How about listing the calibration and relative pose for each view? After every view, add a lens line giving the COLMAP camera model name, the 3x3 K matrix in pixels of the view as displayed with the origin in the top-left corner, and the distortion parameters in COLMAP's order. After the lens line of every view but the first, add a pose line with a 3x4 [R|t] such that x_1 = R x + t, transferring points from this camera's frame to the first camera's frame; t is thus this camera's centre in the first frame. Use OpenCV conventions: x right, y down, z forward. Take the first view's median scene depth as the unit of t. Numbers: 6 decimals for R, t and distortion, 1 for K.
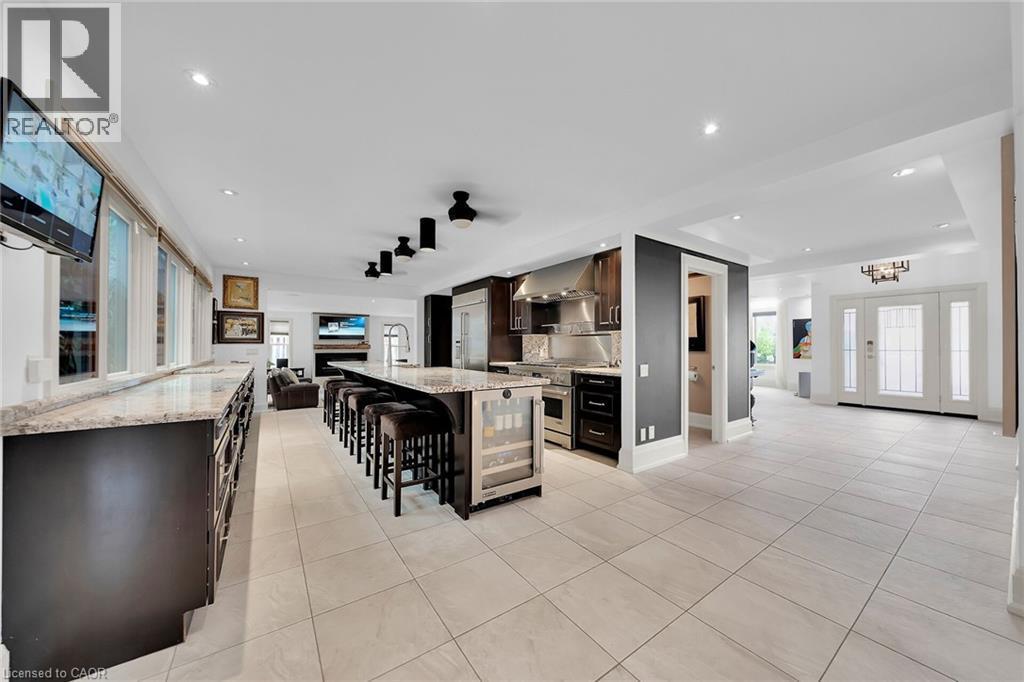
lens RADIAL K [[363.8, 0, 524.9], [0, 363.8, 346.9], [0, 0, 1]] dist [-0.000244, -0.000026]
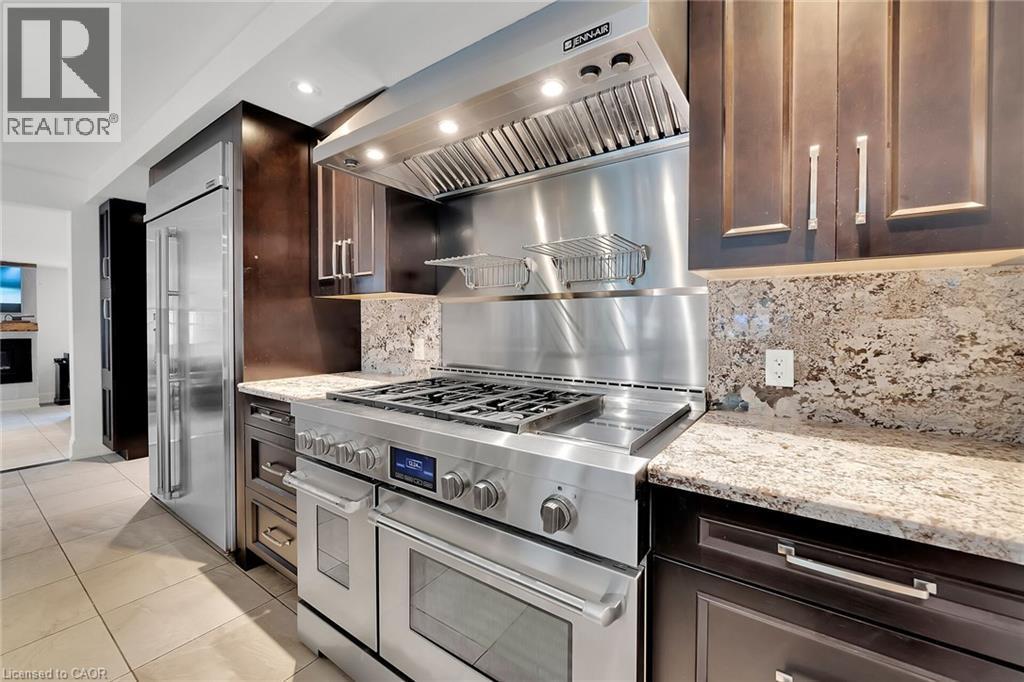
lens RADIAL K [[359.2, 0, 534.7], [0, 359.2, 341.1], [0, 0, 1]] dist [-0.000075, -0.000082]
pose [[0.911287, -0.015506, 0.411479, 0.004506], [-0.001441, 0.999164, 0.040844, -0.004525], [-0.411769, -0.037814, 0.910503, 0.584750]]
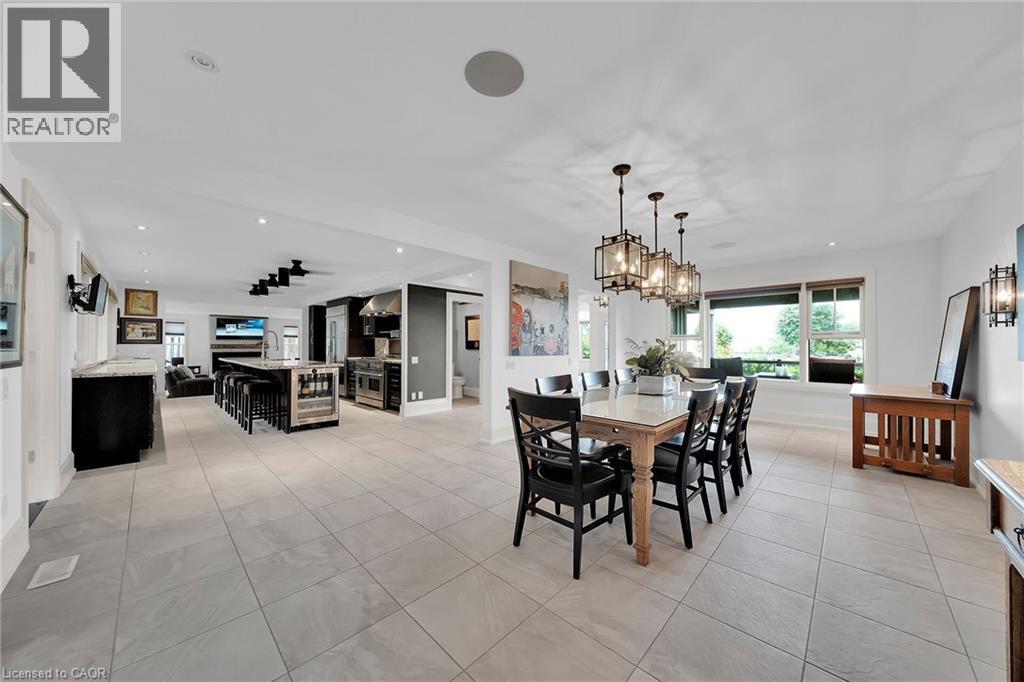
lens RADIAL K [[355.1, 0, 513.1], [0, 355.1, 344.7], [0, 0, 1]] dist [-0.000611, -0.000163]
pose [[0.985211, 0.000757, 0.171344, 0.285945], [0.000009, 0.999990, -0.004468, -0.001127], [-0.171345, 0.004404, 0.985201, -0.446601]]
